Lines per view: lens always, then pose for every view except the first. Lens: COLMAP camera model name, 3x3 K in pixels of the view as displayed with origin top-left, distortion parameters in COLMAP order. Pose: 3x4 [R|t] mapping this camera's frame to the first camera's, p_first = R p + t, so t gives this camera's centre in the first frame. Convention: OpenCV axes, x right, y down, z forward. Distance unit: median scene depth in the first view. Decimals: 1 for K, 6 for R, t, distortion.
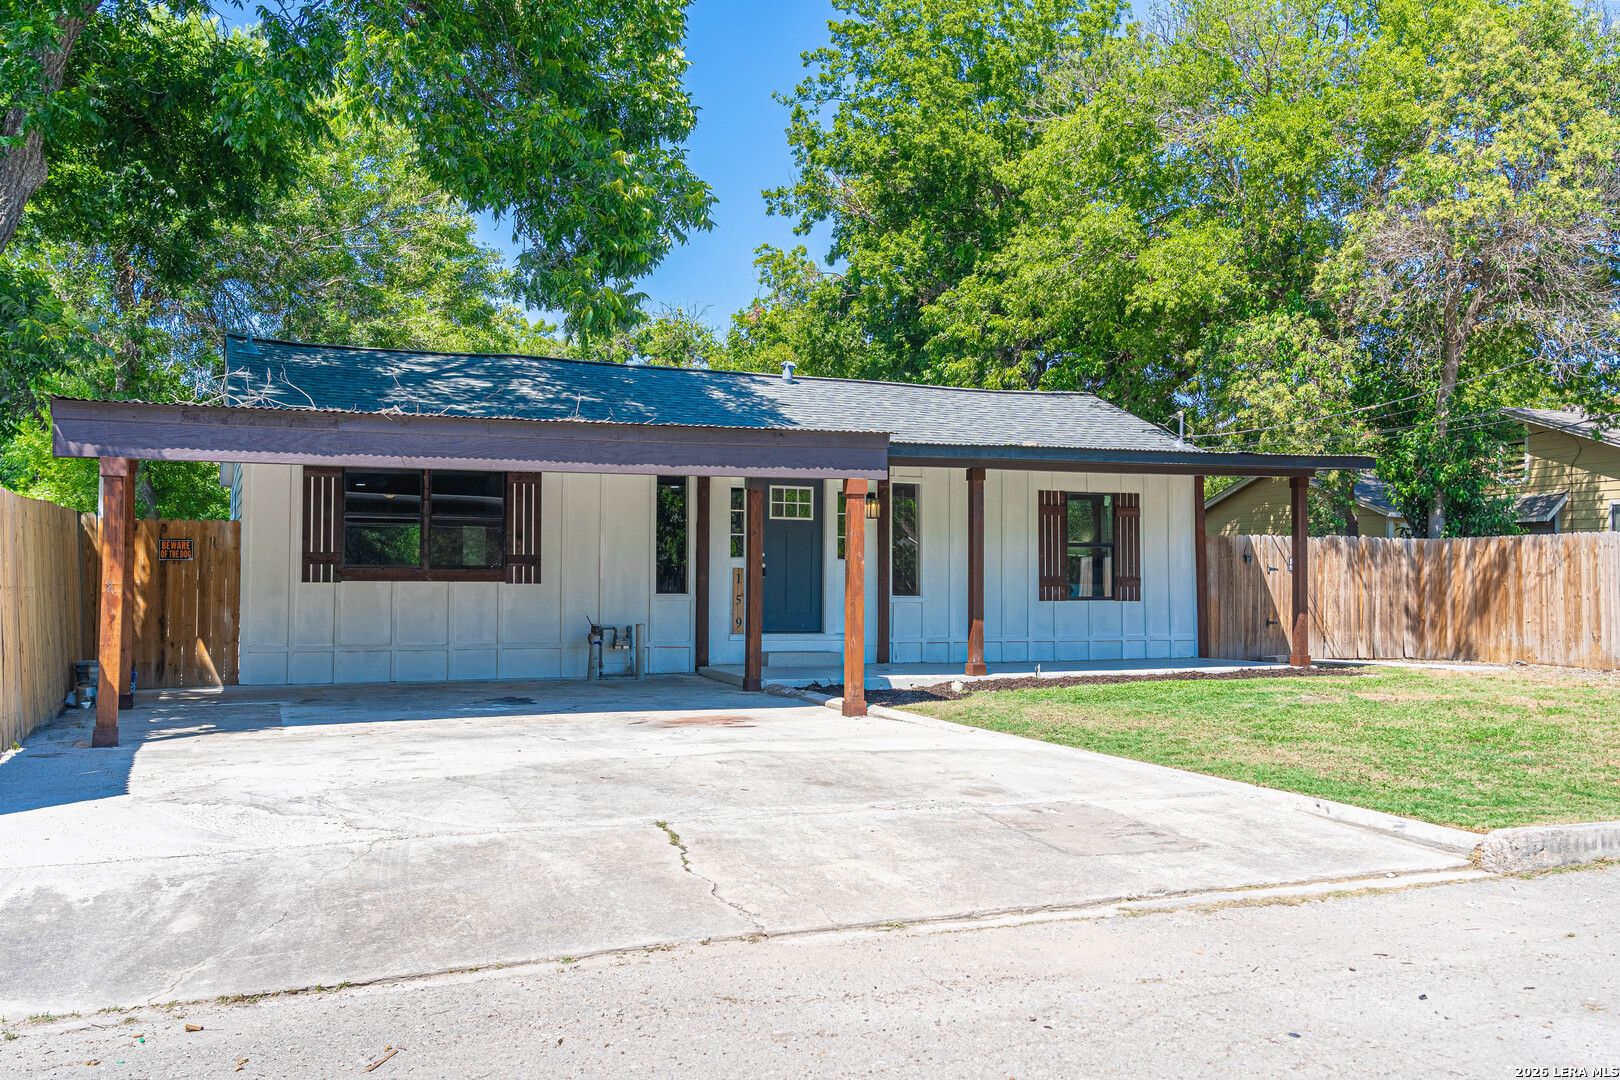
lens RADIAL K [[1433.7, 0, 810.0], [0, 1433.7, 540.0], [0, 0, 1]] dist [-0.009563, 0.001464]
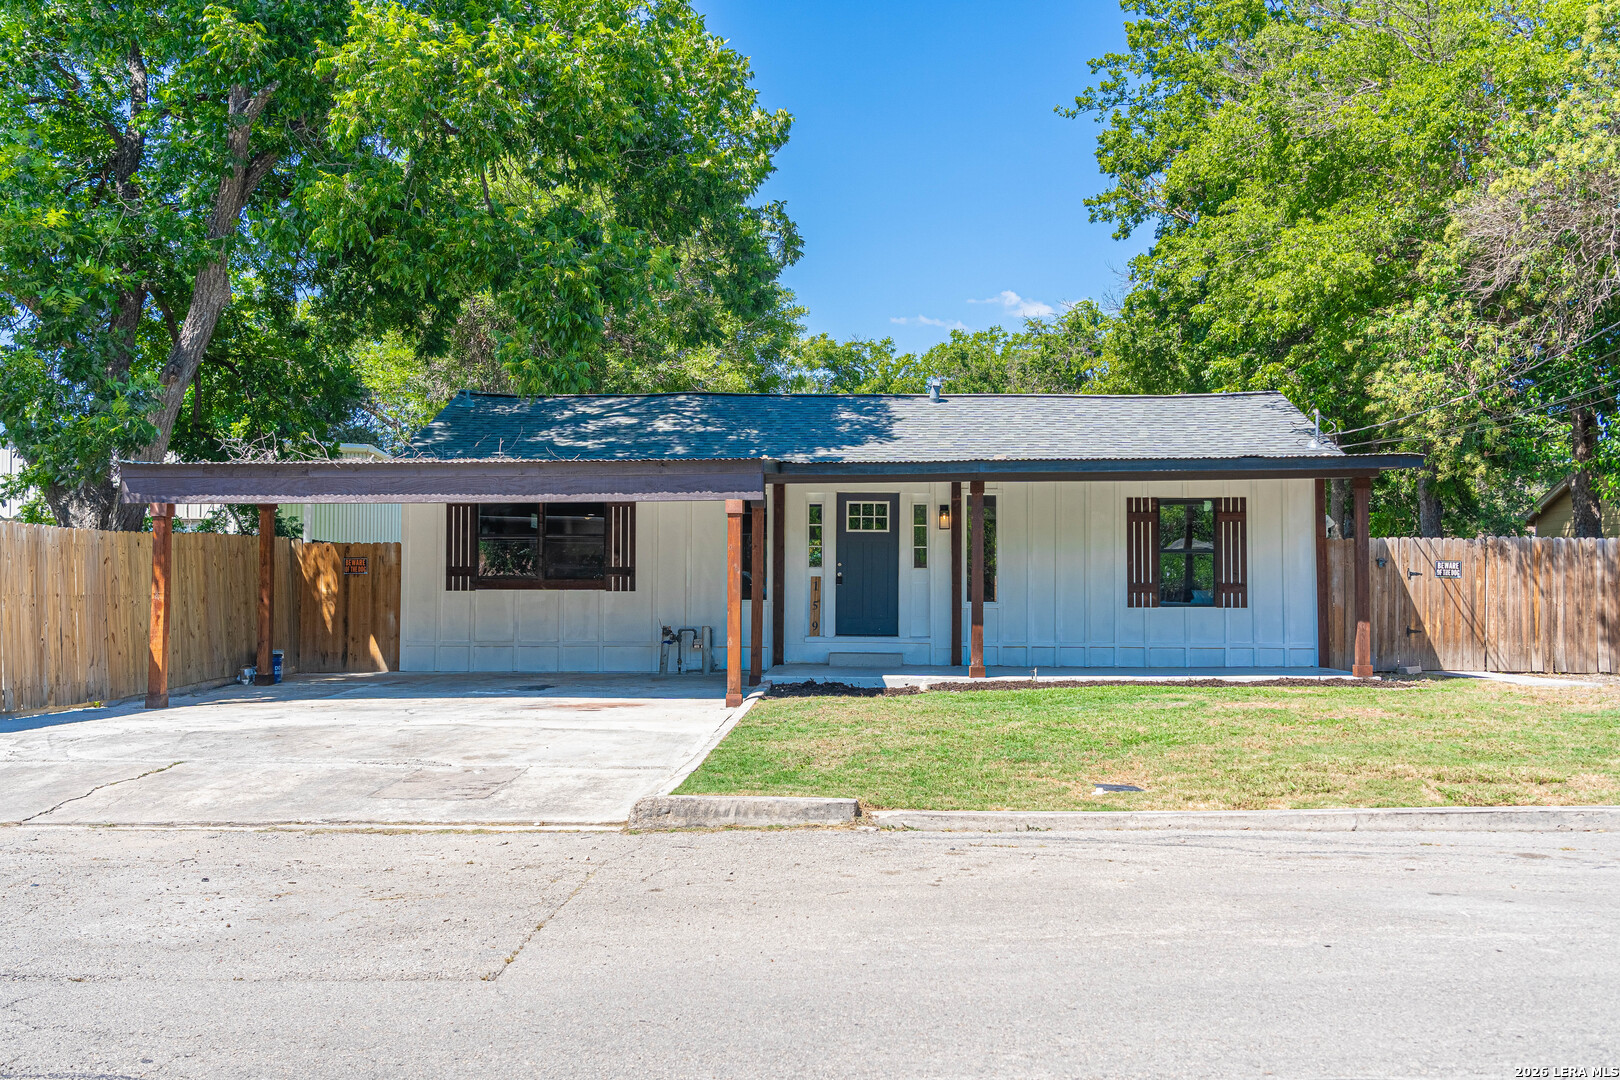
lens RADIAL K [[1457.8, 0, 810.0], [0, 1457.8, 540.0], [0, 0, 1]] dist [-0.003330, -0.000301]
pose [[0.911637, -0.016235, -0.410675, 0.373203], [0.015092, 0.999868, -0.006025, -0.001949], [0.410719, -0.000705, 0.911762, -0.026486]]
